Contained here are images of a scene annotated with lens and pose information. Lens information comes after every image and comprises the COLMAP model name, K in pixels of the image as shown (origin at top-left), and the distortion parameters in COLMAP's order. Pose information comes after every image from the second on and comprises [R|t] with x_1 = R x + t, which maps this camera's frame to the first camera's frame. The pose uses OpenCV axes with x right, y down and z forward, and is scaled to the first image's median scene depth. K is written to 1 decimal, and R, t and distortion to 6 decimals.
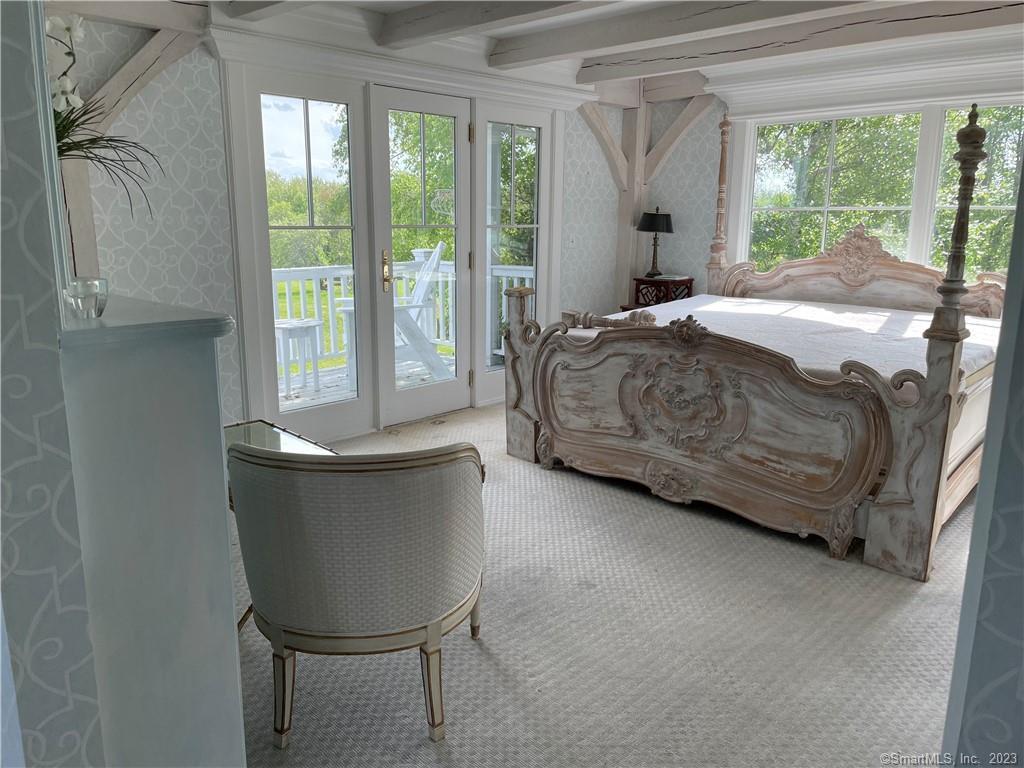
lens RADIAL K [[779.5, 0, 504.9], [0, 779.5, 382.2], [0, 0, 1]] dist [0.092968, -0.122217]
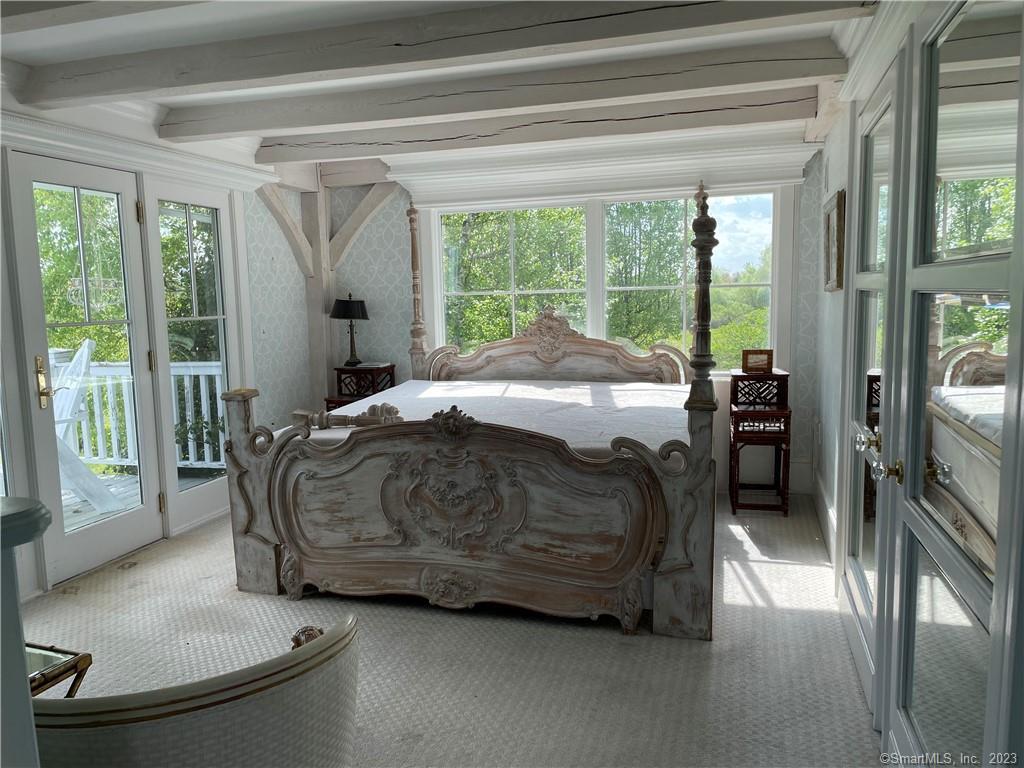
lens RADIAL K [[779.5, 0, 512.1], [0, 779.5, 388.7], [0, 0, 1]] dist [0.092968, -0.122217]
pose [[0.886899, -0.081245, 0.454763, -0.117933], [0.124333, 0.990070, -0.065601, -0.032520], [-0.444917, 0.114724, 0.888193, 0.119571]]
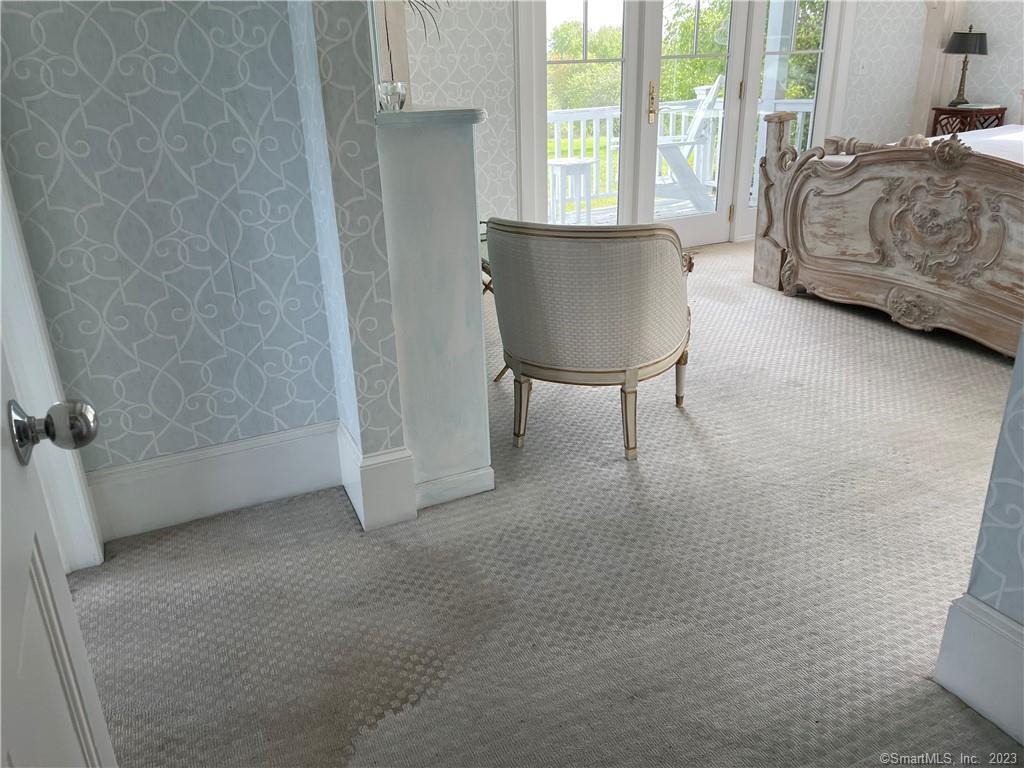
lens RADIAL K [[779.5, 0, 501.1], [0, 779.5, 383.8], [0, 0, 1]] dist [0.092968, -0.122217]
pose [[0.931263, 0.099408, -0.350524, 0.082577], [-0.036872, 0.982834, 0.180770, 0.054981], [0.362477, -0.155420, 0.918942, -0.129998]]
